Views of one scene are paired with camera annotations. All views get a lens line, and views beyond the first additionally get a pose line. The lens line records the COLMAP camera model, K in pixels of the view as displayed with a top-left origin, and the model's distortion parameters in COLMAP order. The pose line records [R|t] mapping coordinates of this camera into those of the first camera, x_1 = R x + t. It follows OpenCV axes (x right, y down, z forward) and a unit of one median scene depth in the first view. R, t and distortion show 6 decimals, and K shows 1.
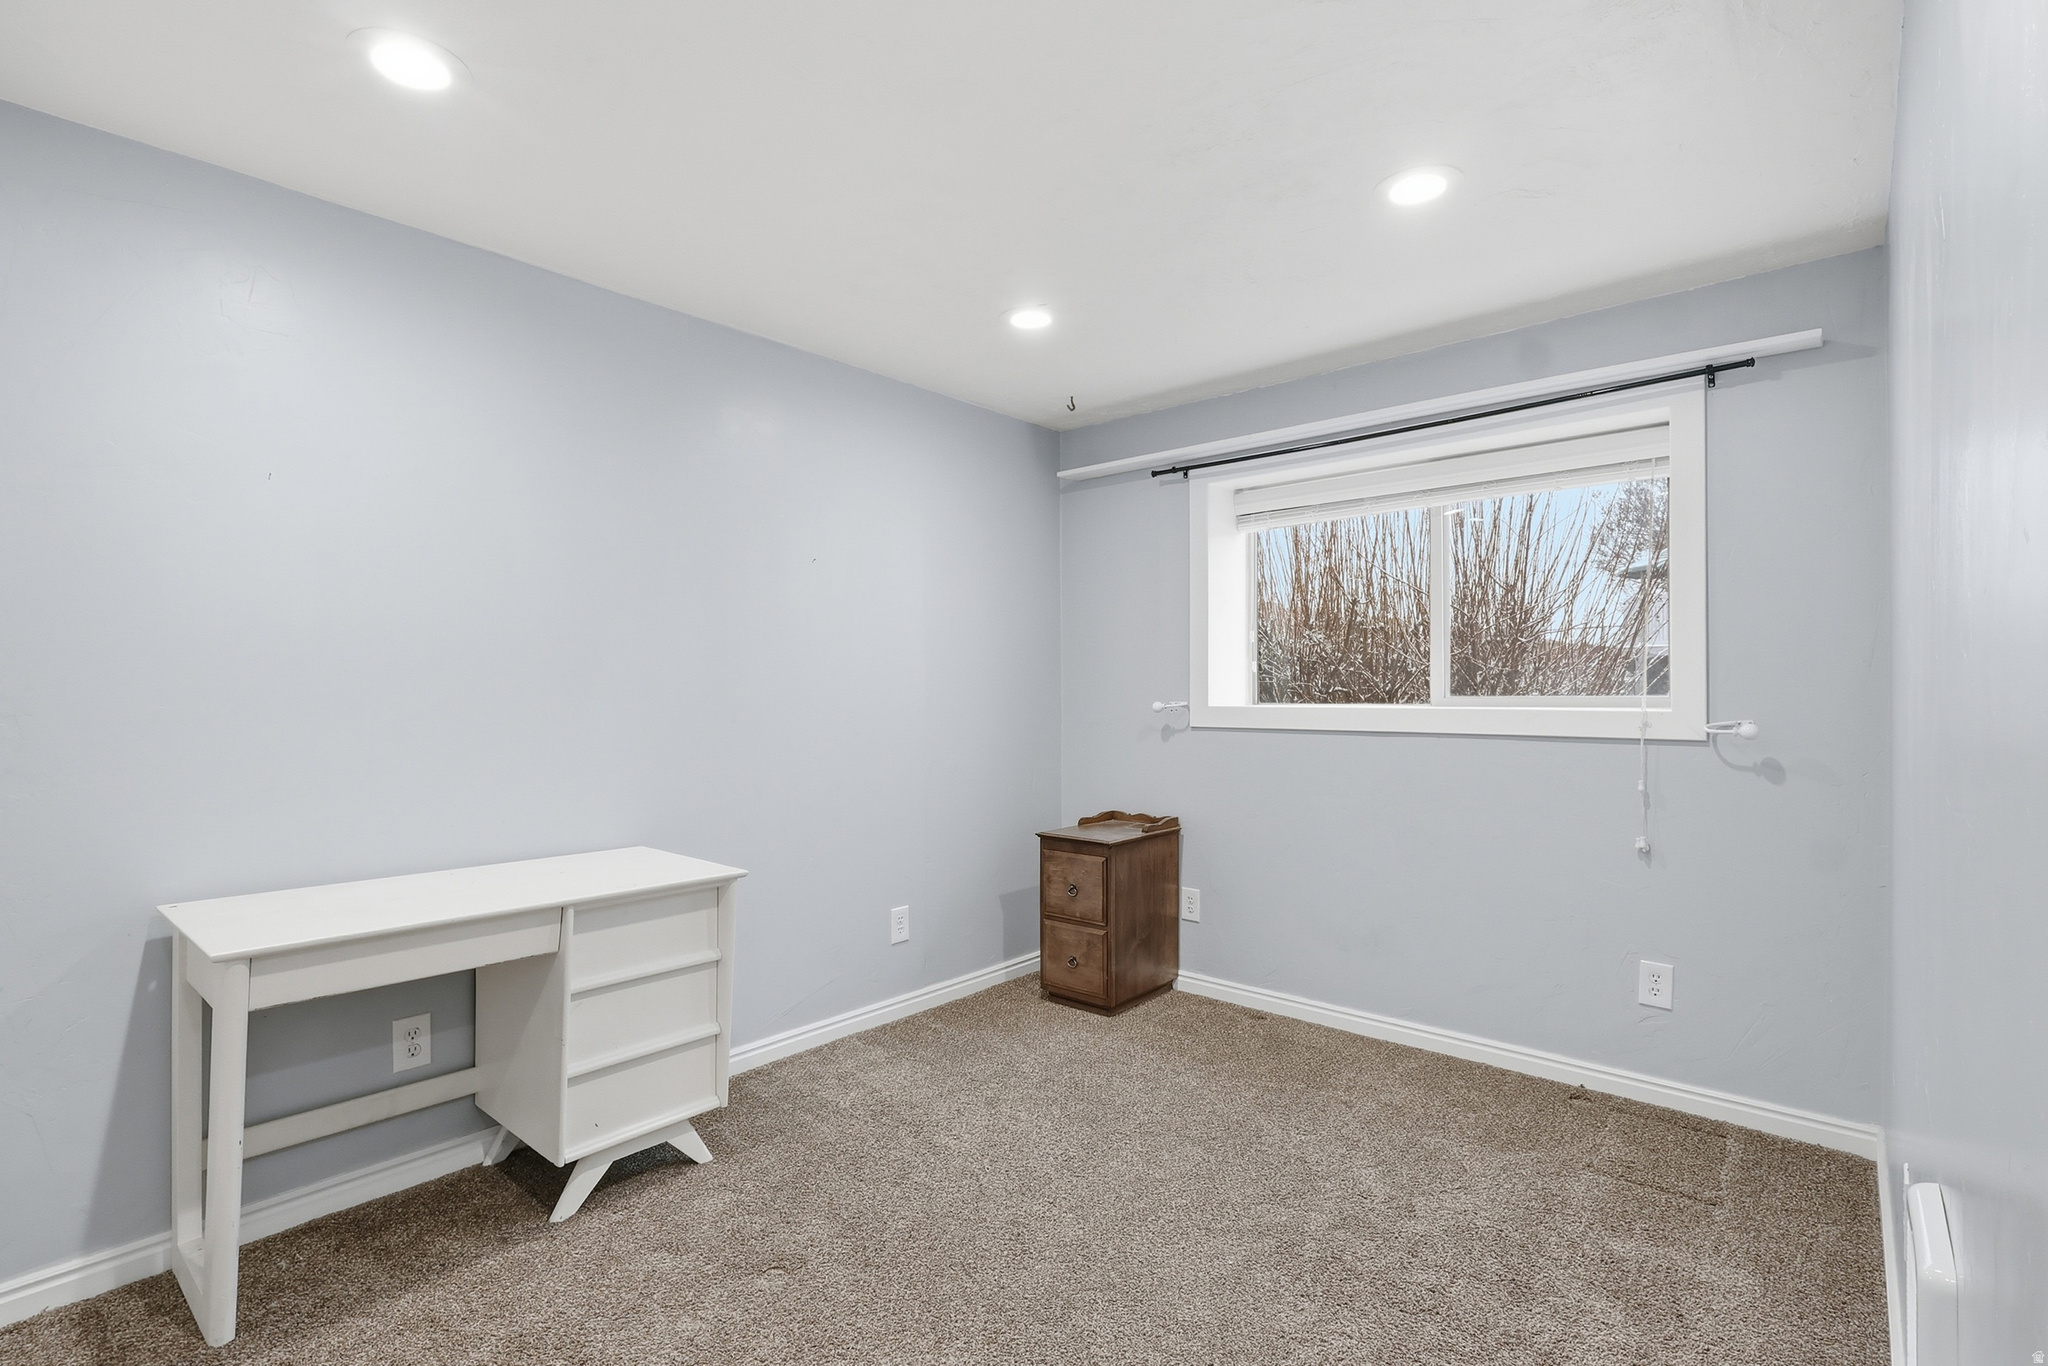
lens RADIAL K [[954.0, 0, 1023.6], [0, 954.0, 678.1], [0, 0, 1]] dist [0.000446, 0.000267]
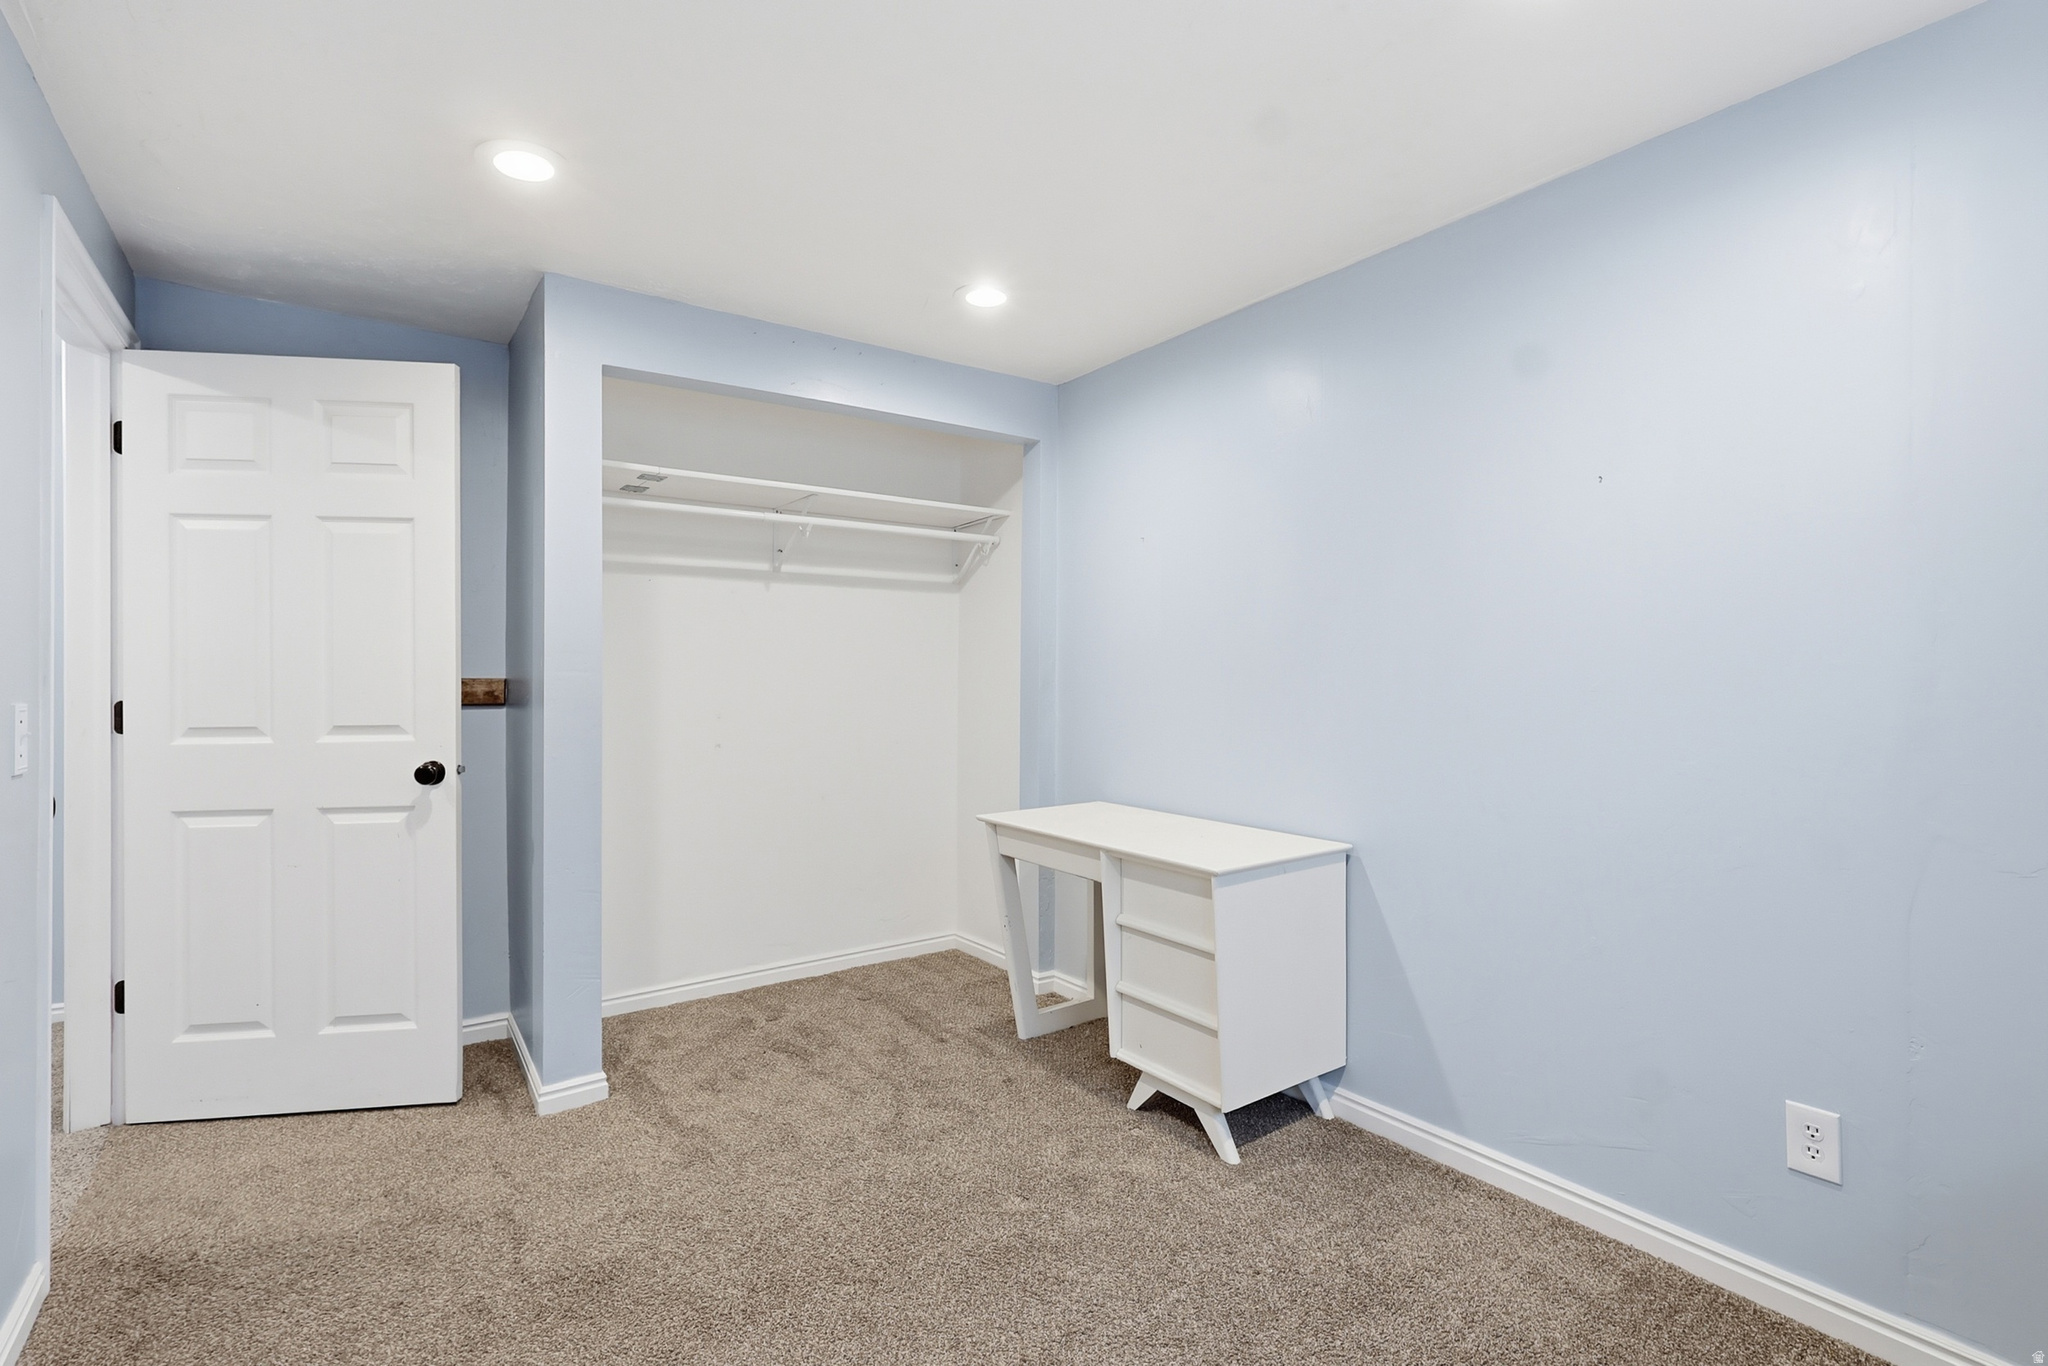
lens RADIAL K [[954.0, 0, 1023.3], [0, 954.0, 681.3], [0, 0, 1]] dist [0.000446, 0.000267]
pose [[-0.210628, -0.001307, -0.977565, 0.673173], [0.001864, 0.999997, -0.001738, 0.016255], [0.977564, -0.002188, -0.210625, 1.011643]]
